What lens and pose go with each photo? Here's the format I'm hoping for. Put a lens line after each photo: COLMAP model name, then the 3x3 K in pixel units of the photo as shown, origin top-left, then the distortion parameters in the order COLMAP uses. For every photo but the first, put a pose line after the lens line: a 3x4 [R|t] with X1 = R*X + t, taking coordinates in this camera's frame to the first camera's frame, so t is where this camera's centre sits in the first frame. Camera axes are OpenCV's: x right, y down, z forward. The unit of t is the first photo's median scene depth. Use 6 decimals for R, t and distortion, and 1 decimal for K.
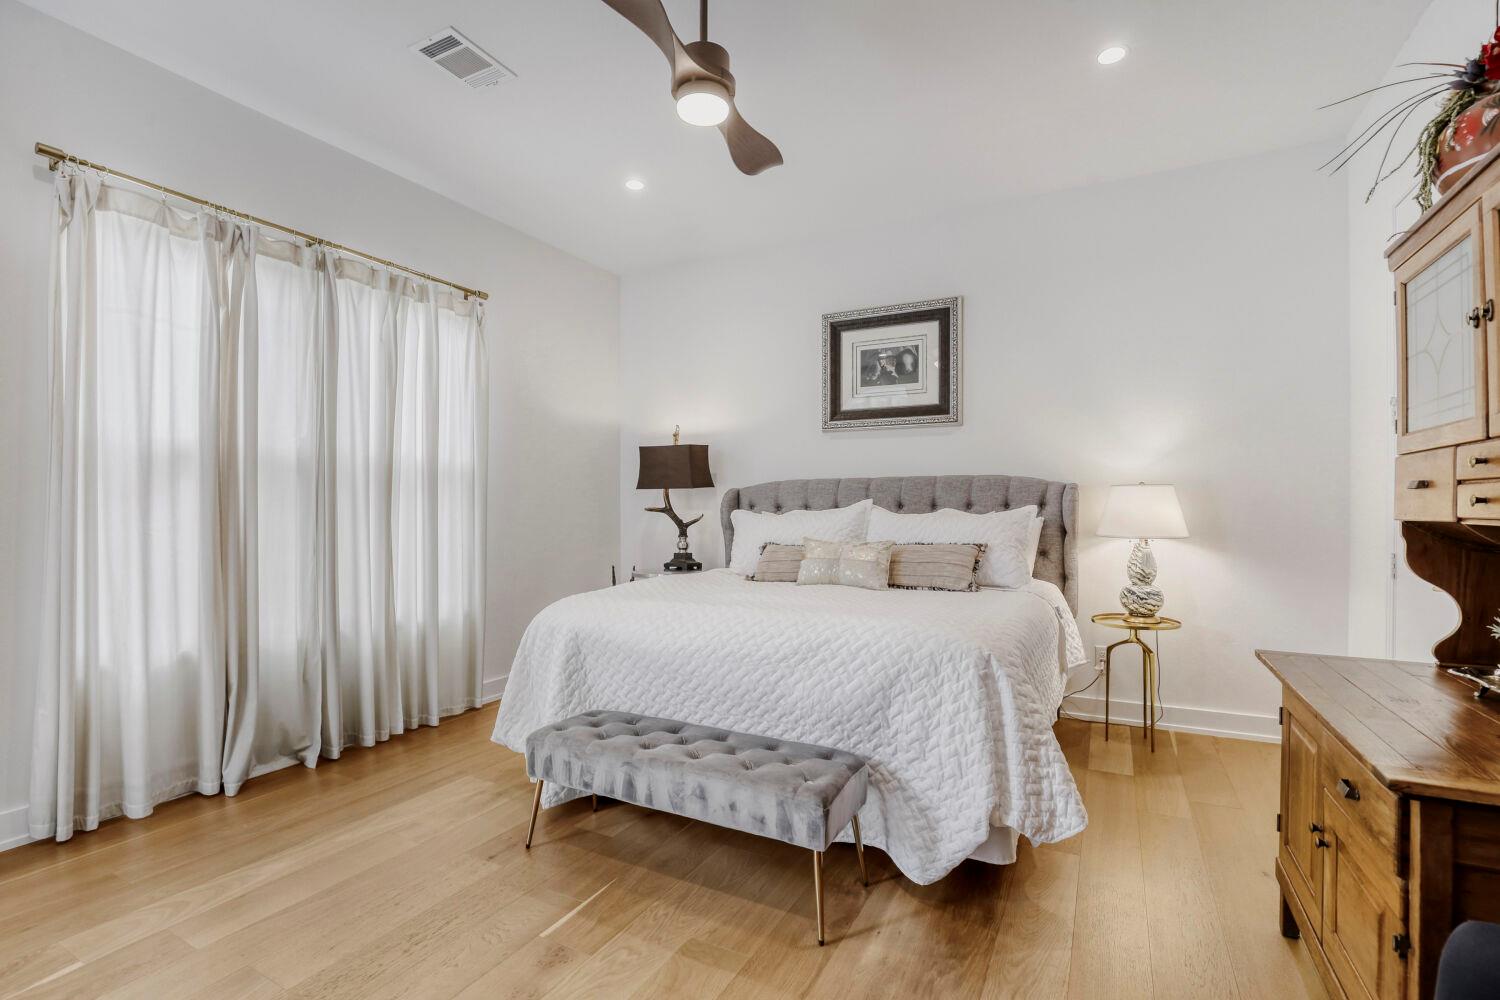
lens RADIAL K [[677.3, 0, 753.3], [0, 677.3, 506.3], [0, 0, 1]] dist [-0.015832, 0.000071]
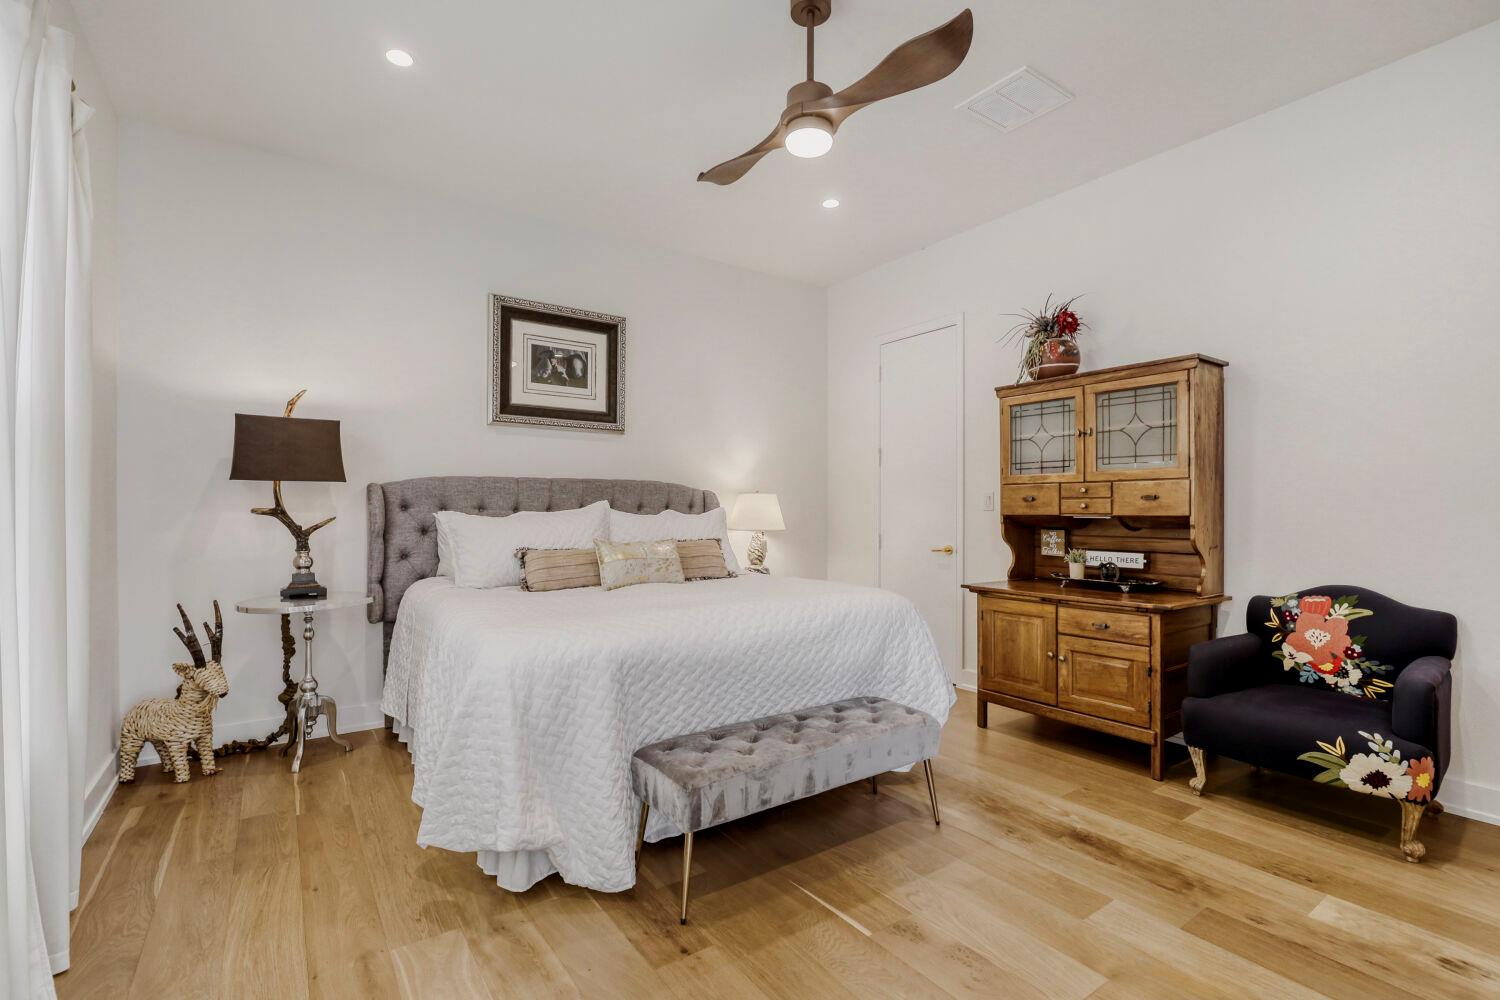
lens RADIAL K [[677.3, 0, 750.5], [0, 677.3, 505.6], [0, 0, 1]] dist [-0.015832, 0.000071]
pose [[0.459405, 0.006850, 0.888200, -0.553225], [-0.002261, 0.999976, -0.006543, 0.002618], [-0.888224, 0.000998, 0.459410, 0.295923]]
